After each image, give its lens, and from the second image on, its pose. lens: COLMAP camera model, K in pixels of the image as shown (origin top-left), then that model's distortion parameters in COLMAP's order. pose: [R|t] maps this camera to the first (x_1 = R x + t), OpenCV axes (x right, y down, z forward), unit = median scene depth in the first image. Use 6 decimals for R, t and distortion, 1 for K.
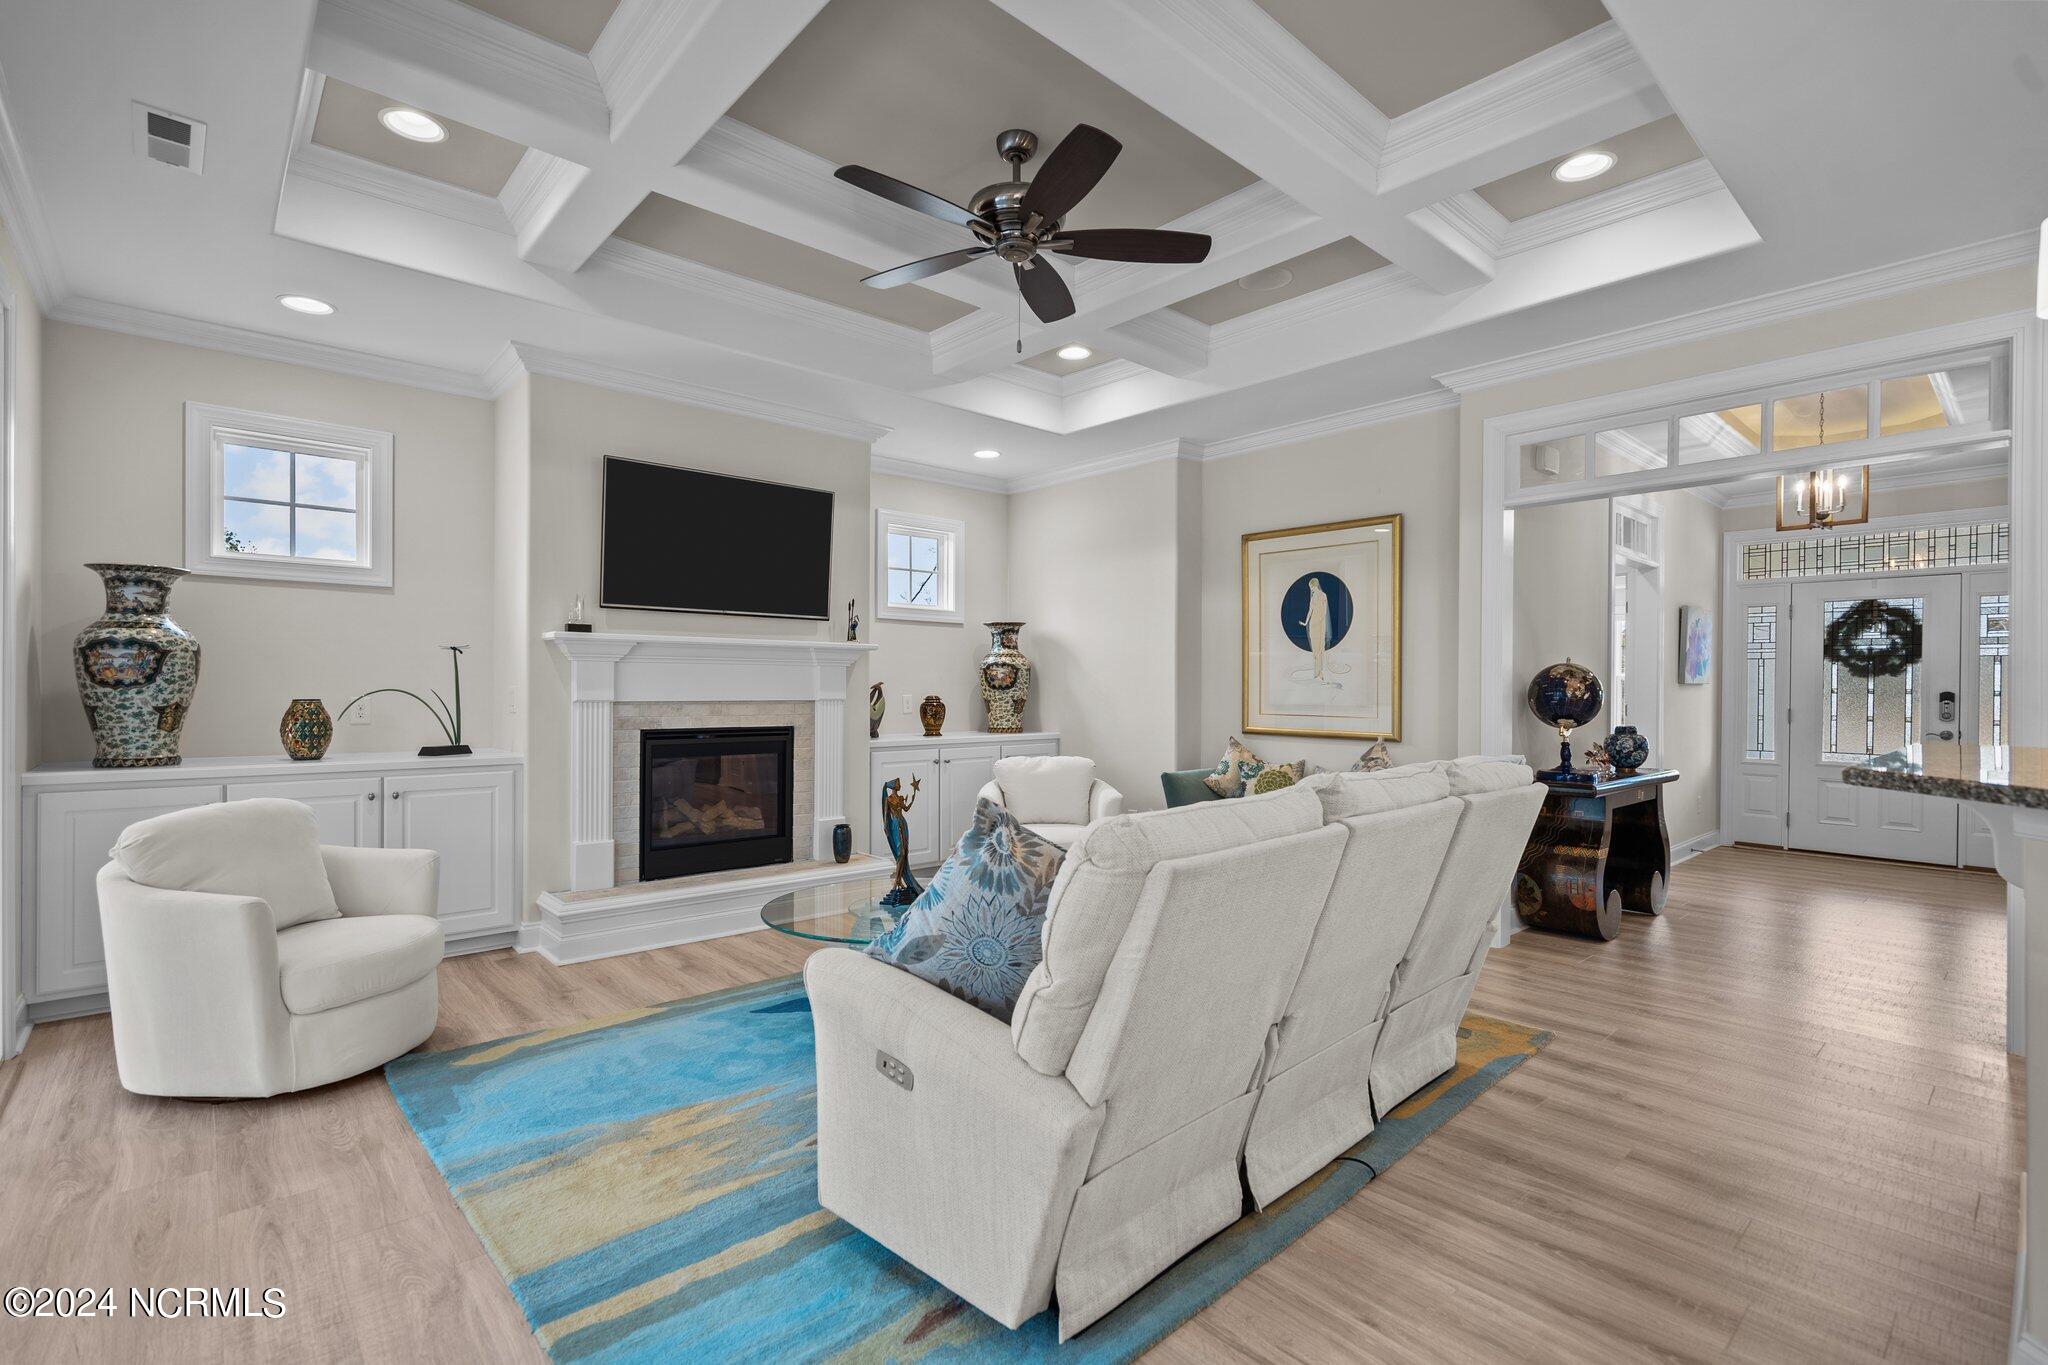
lens RADIAL K [[939.4, 0, 1014.9], [0, 939.4, 675.6], [0, 0, 1]] dist [0.002944, -0.000470]
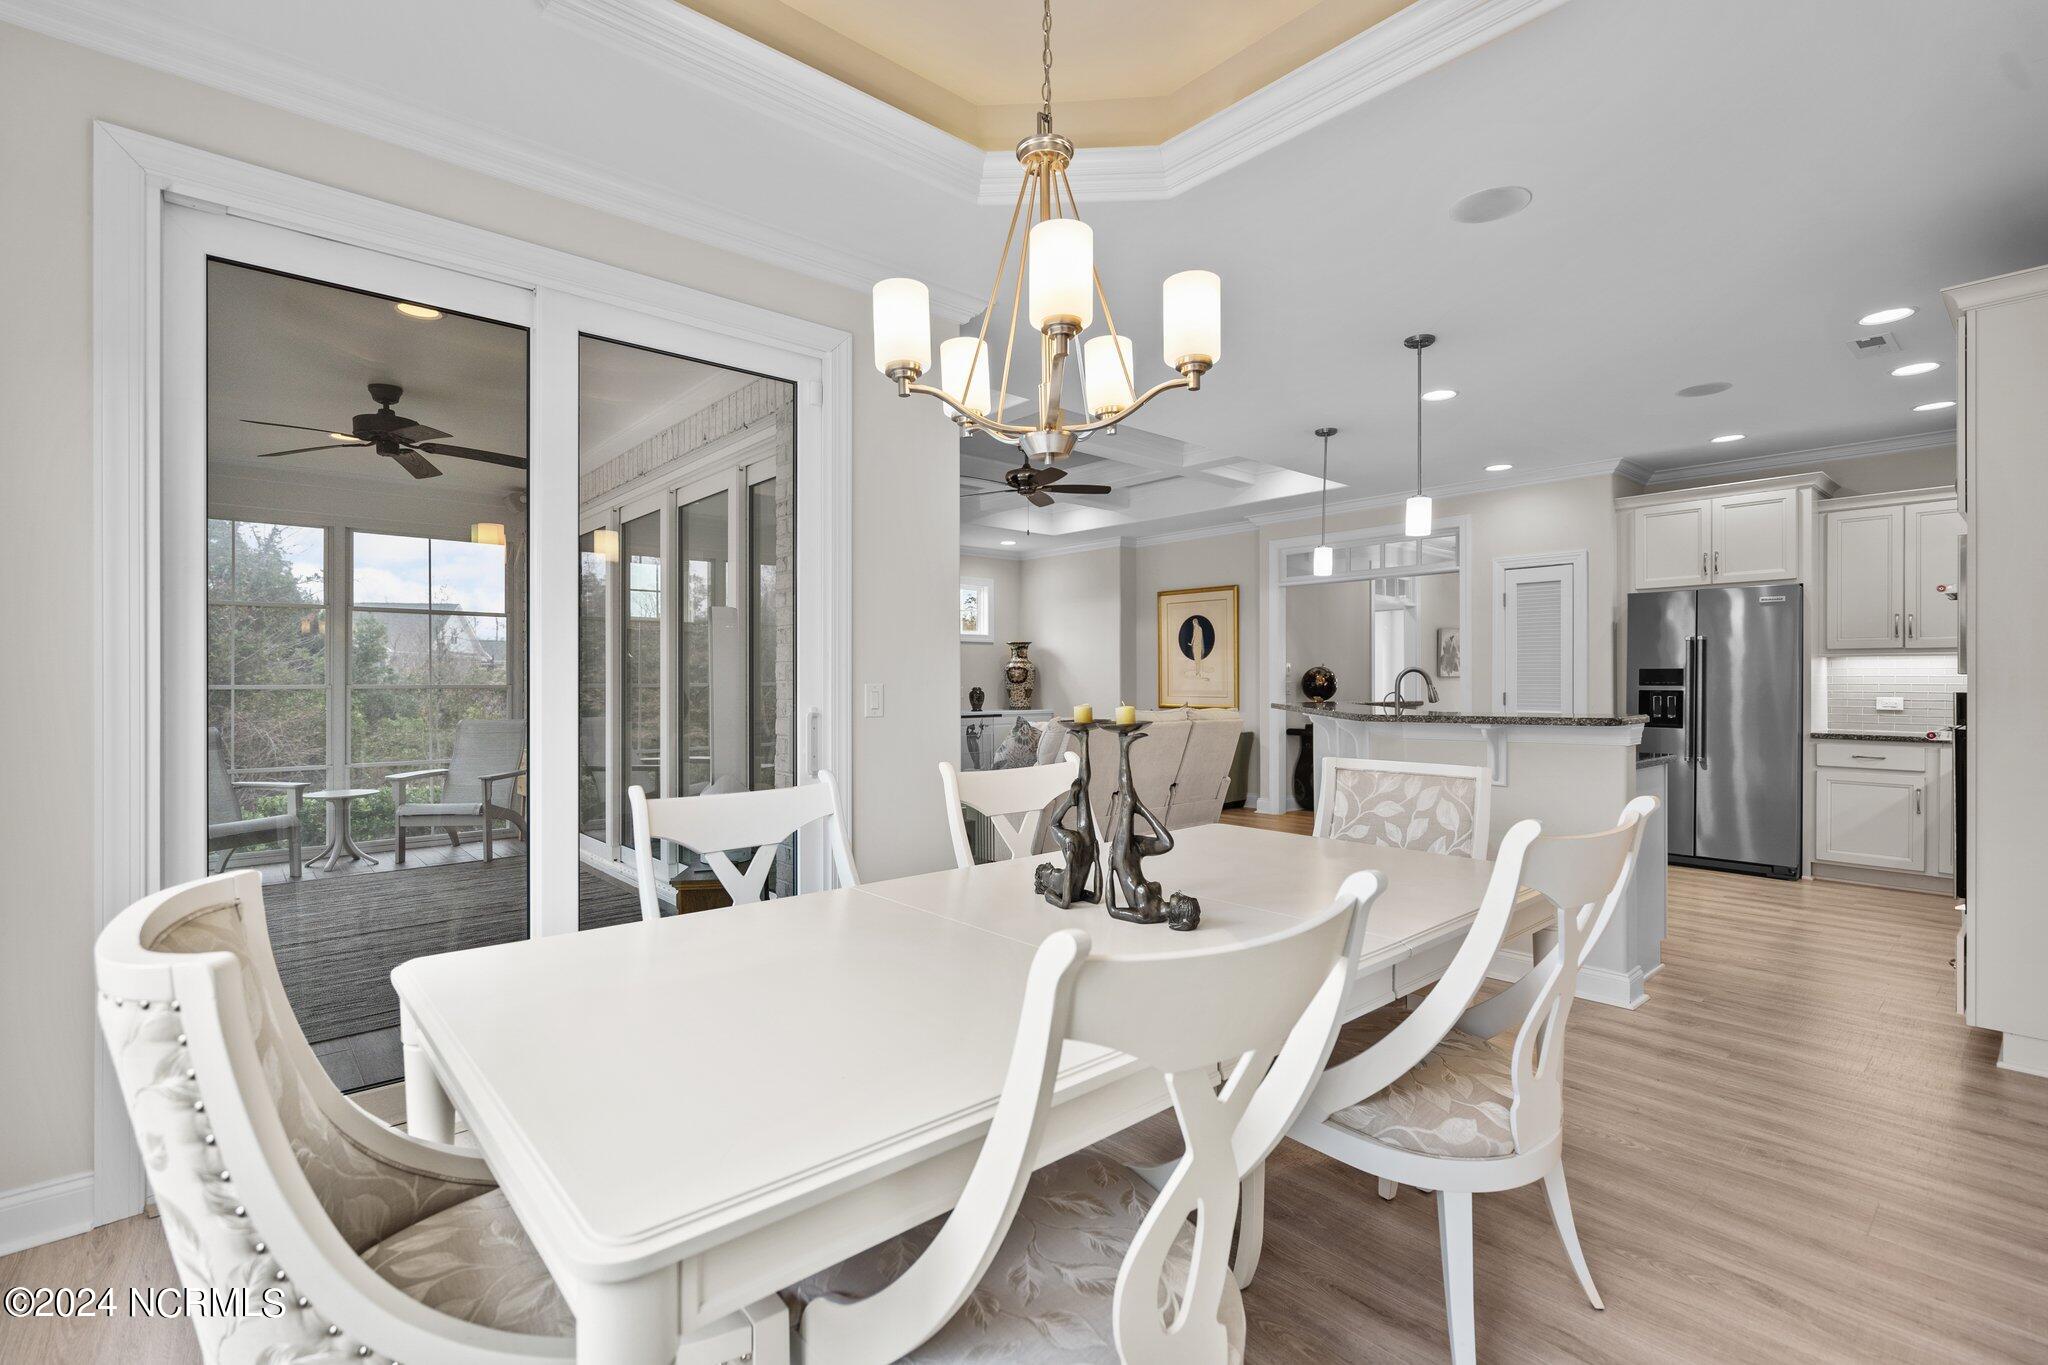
lens RADIAL K [[939.4, 0, 1004.8], [0, 939.4, 677.4], [0, 0, 1]] dist [0.002944, -0.000470]
pose [[0.999795, -0.007579, -0.018781, -0.007206], [0.007705, 0.999948, 0.006669, -0.008251], [0.018730, -0.006813, 0.999801, -0.786984]]
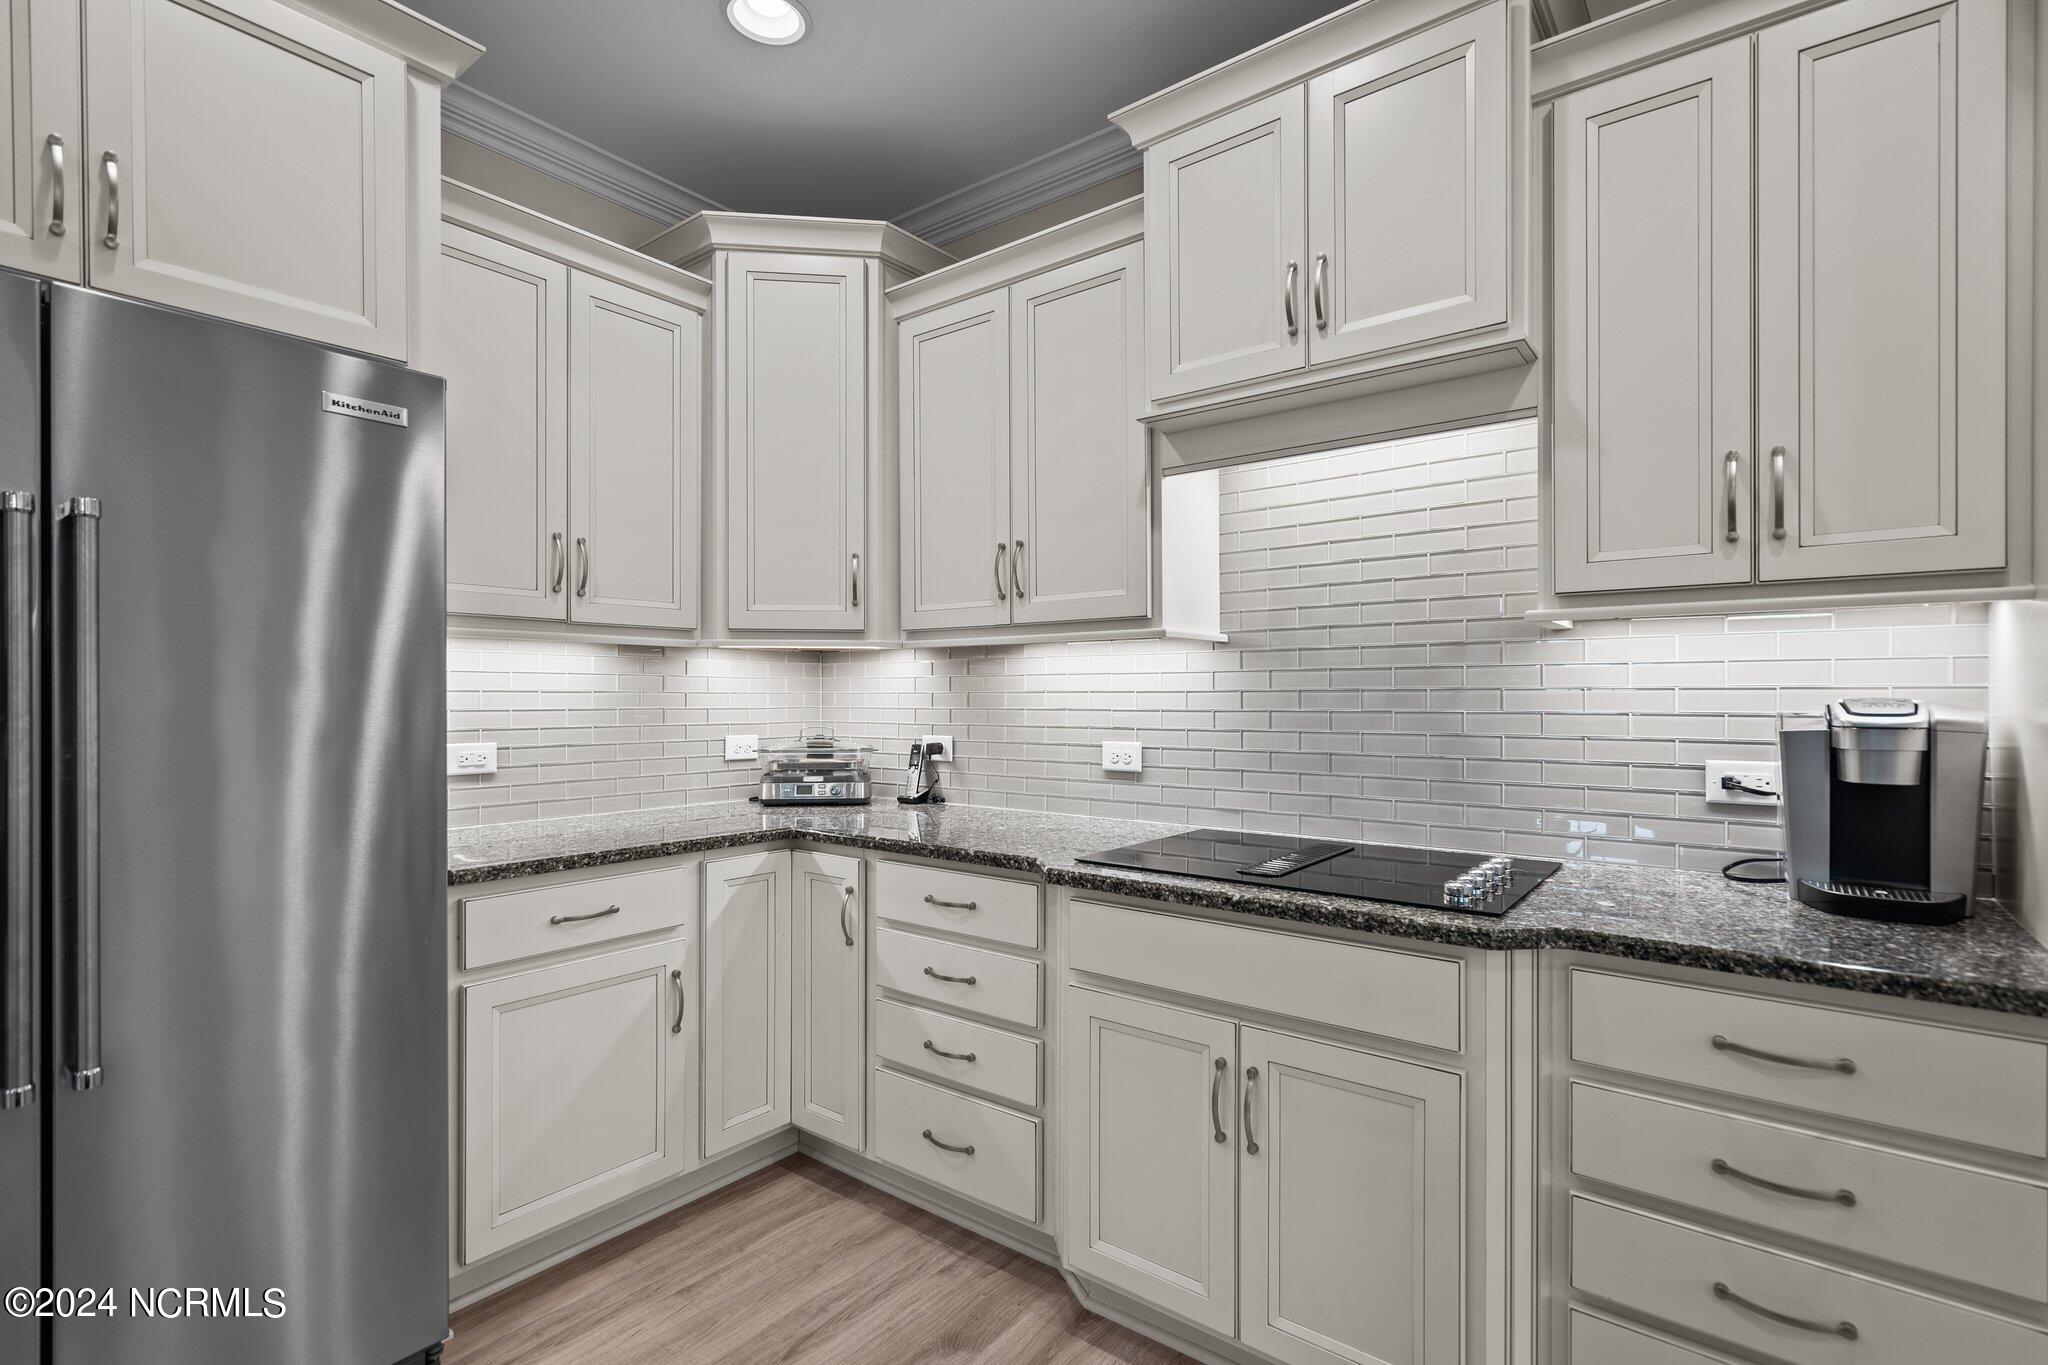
lens RADIAL K [[939.4, 0, 994.6], [0, 939.4, 696.4], [0, 0, 1]] dist [0.002944, -0.000470]
pose [[-0.167956, -0.013601, 0.985701, 0.532147], [-0.006276, 0.999899, 0.012727, 0.000977], [-0.985775, -0.004049, -0.168024, 0.177689]]
